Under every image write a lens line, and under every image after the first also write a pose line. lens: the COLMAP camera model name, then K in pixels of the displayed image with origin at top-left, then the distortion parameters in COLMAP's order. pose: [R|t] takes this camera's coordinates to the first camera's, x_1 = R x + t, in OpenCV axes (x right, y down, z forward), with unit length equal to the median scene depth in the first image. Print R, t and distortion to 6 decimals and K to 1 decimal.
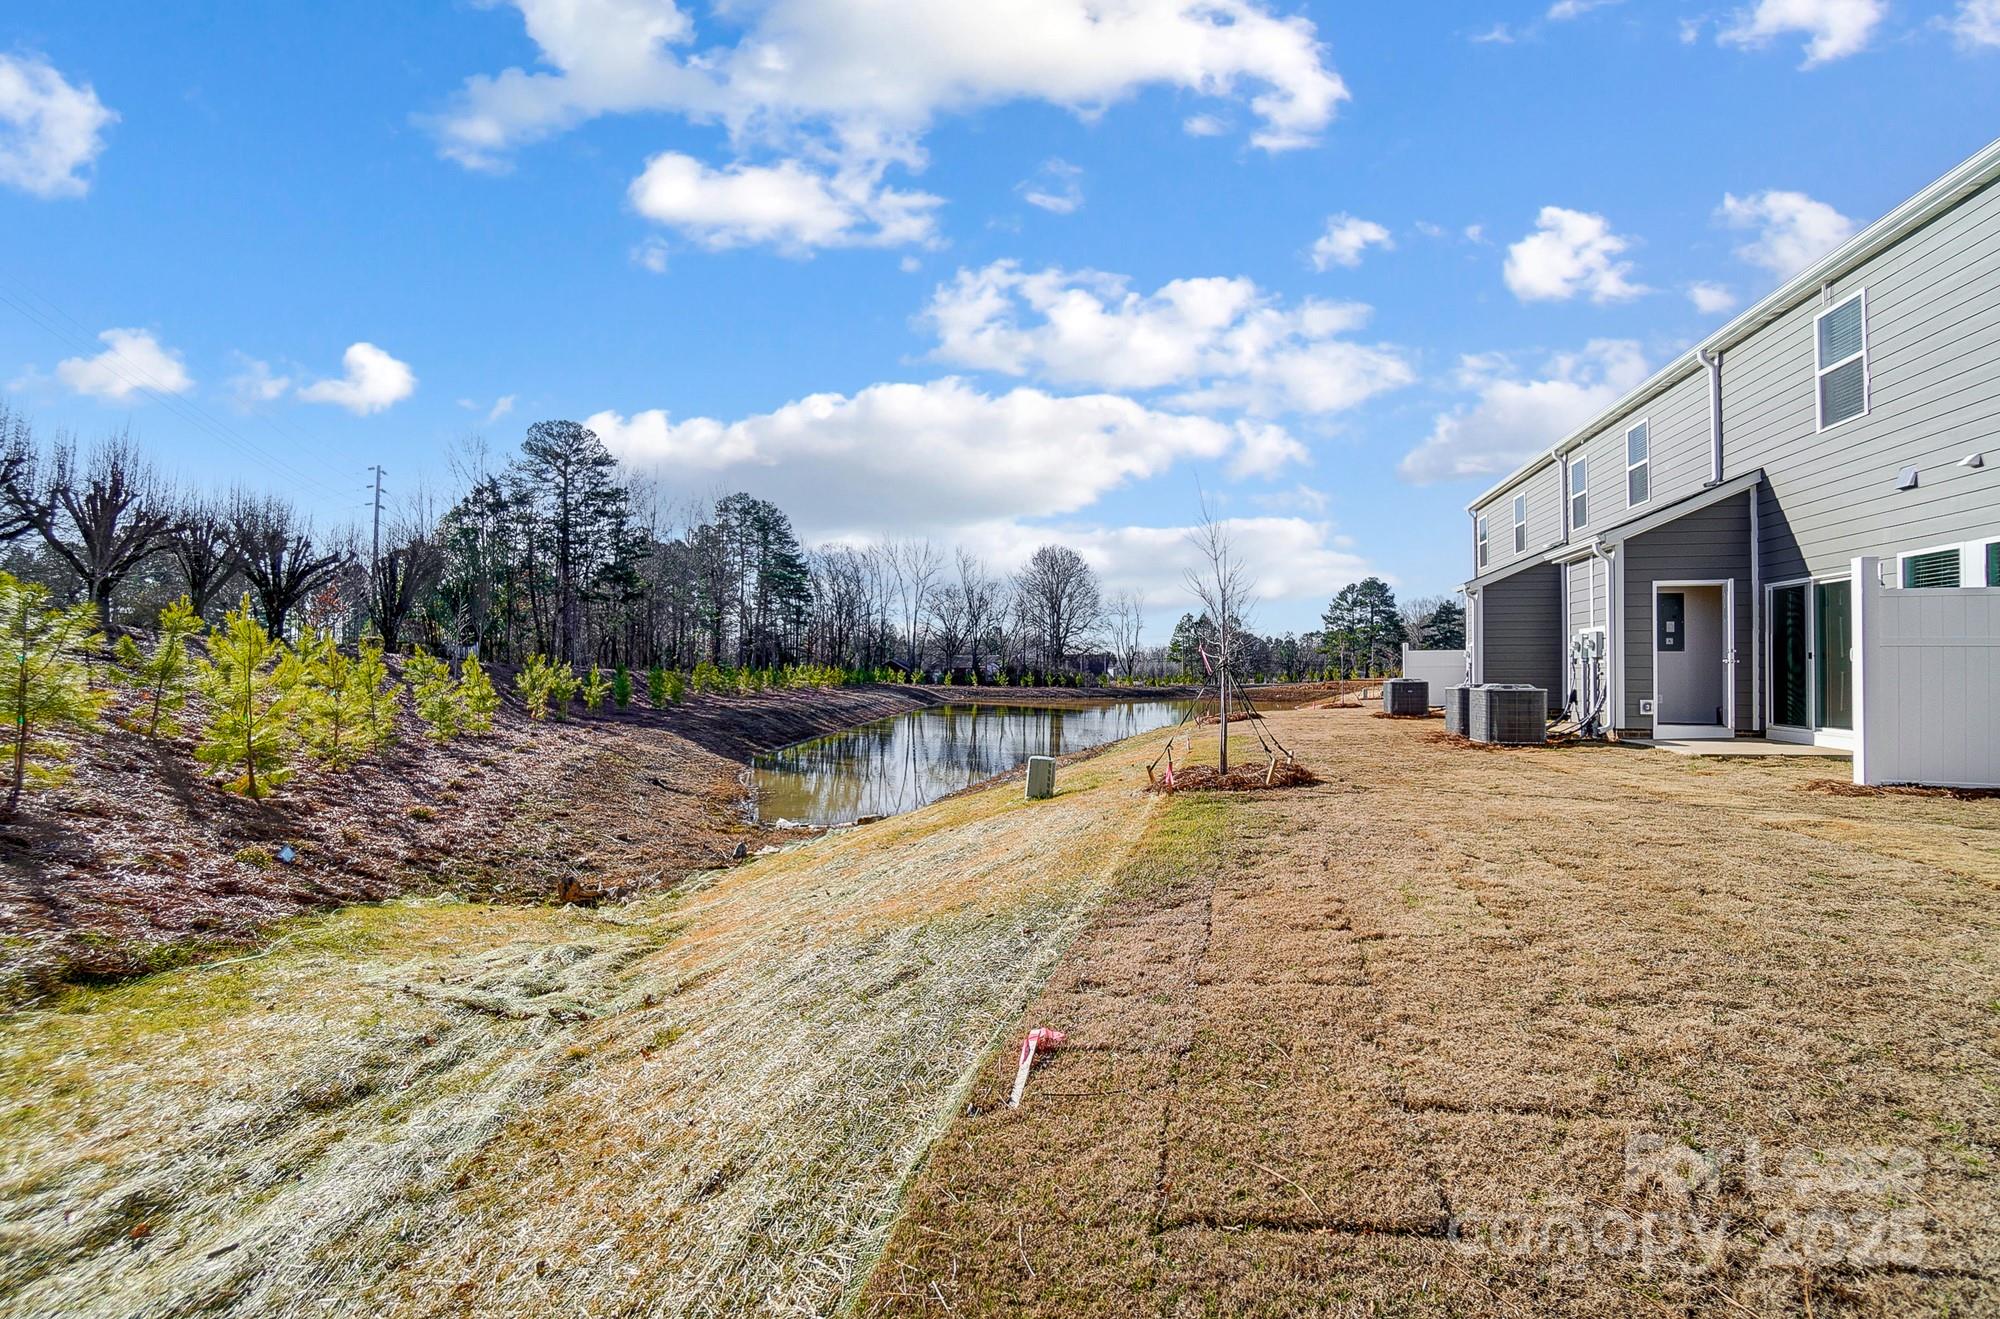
lens RADIAL K [[895.6, 0, 1002.4], [0, 895.6, 652.2], [0, 0, 1]] dist [-0.063796, 0.025749]
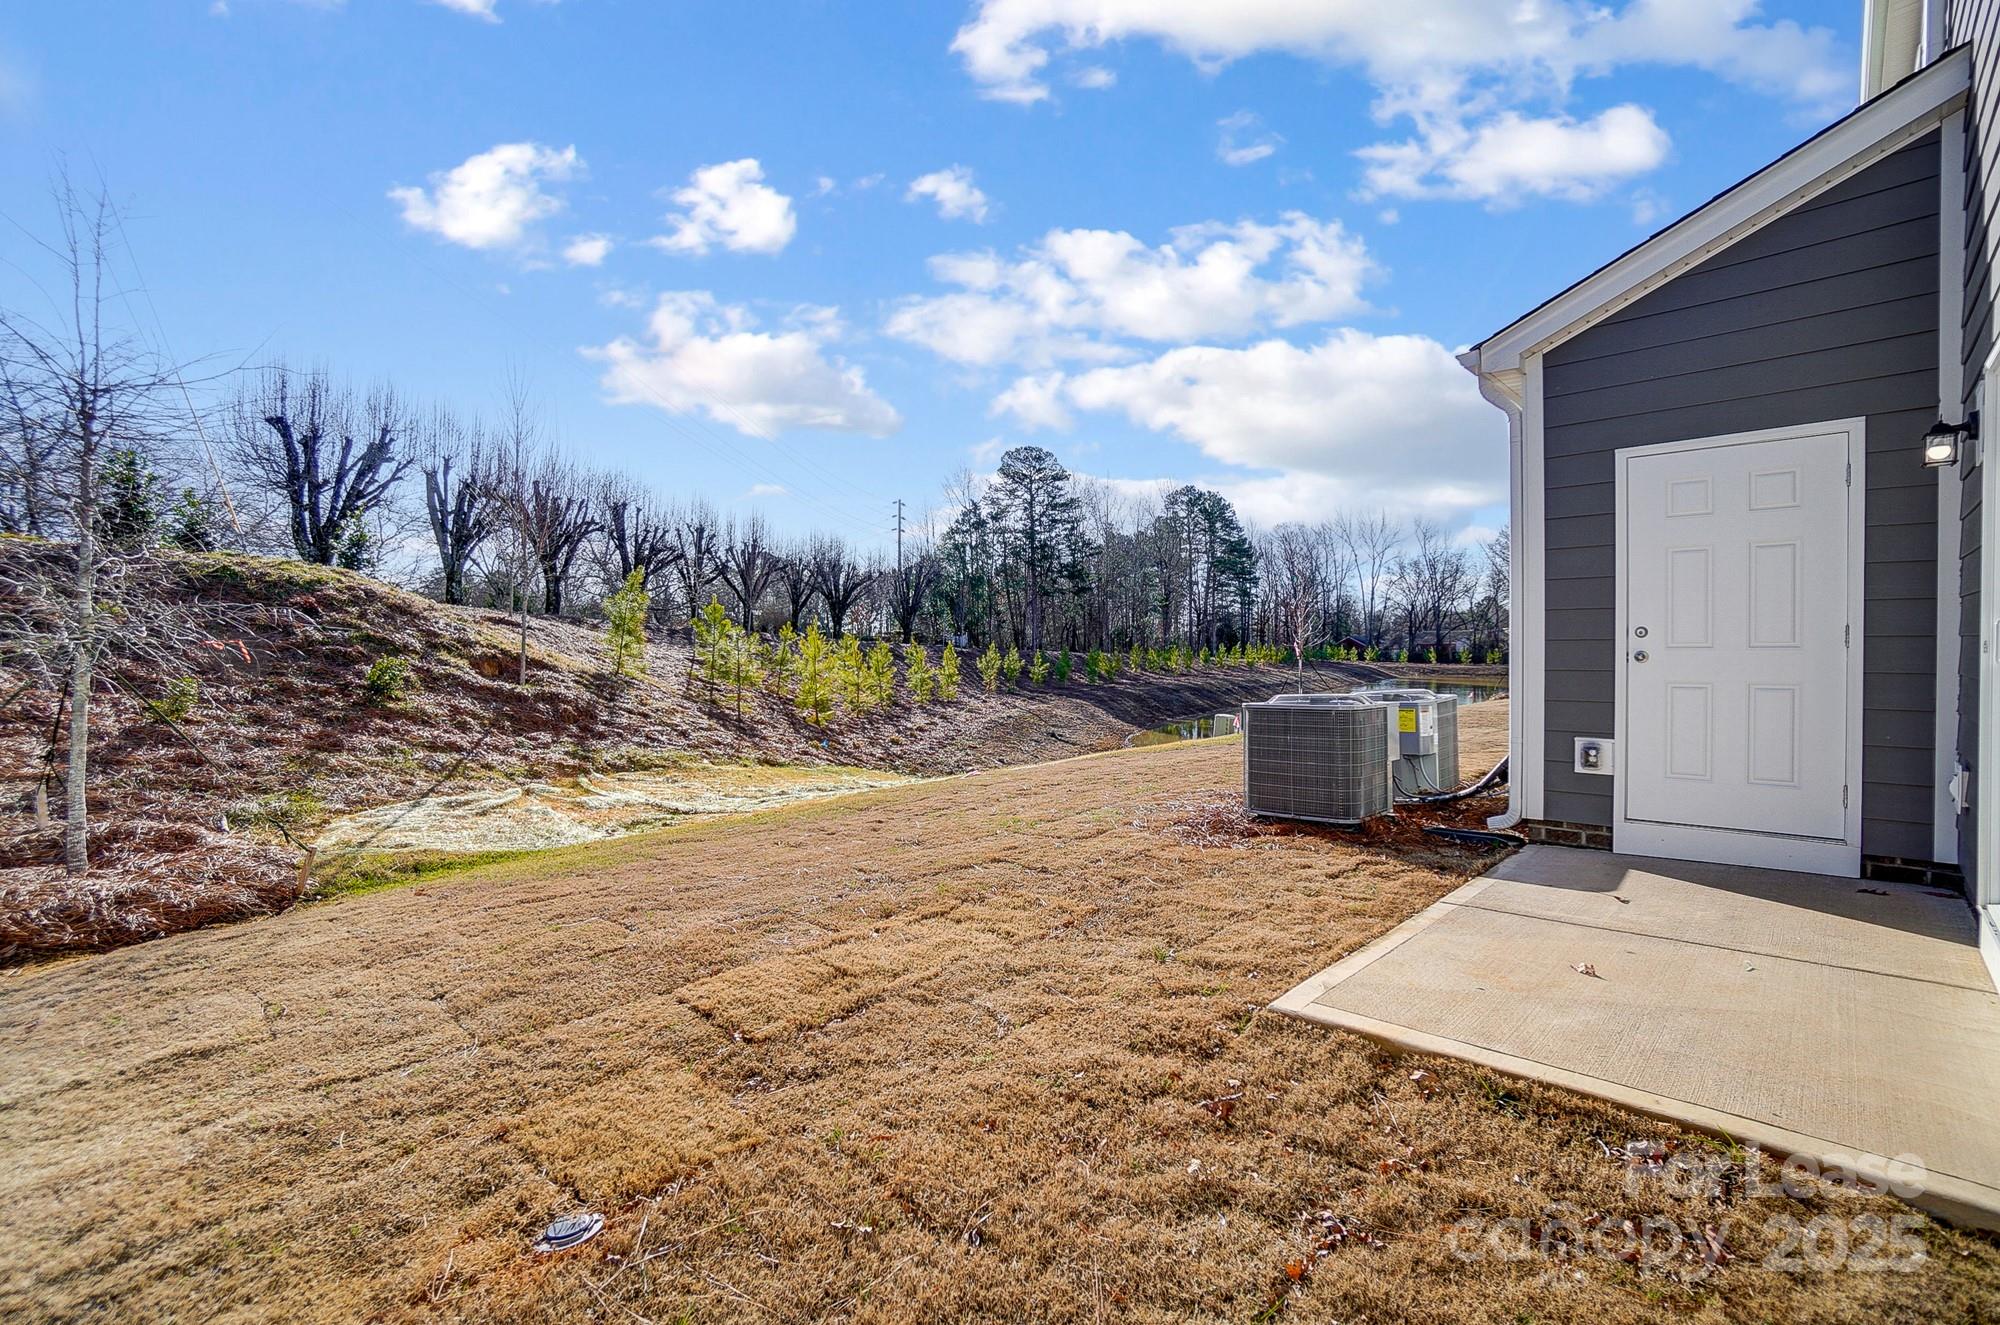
lens RADIAL K [[881.5, 0, 1010.3], [0, 881.5, 661.4], [0, 0, 1]] dist [-0.002576, -0.000095]
pose [[0.870827, -0.002797, -0.491582, 0.092911], [0.020342, 0.999332, 0.030349, -0.005771], [0.491169, -0.036429, 0.870302, -0.097619]]
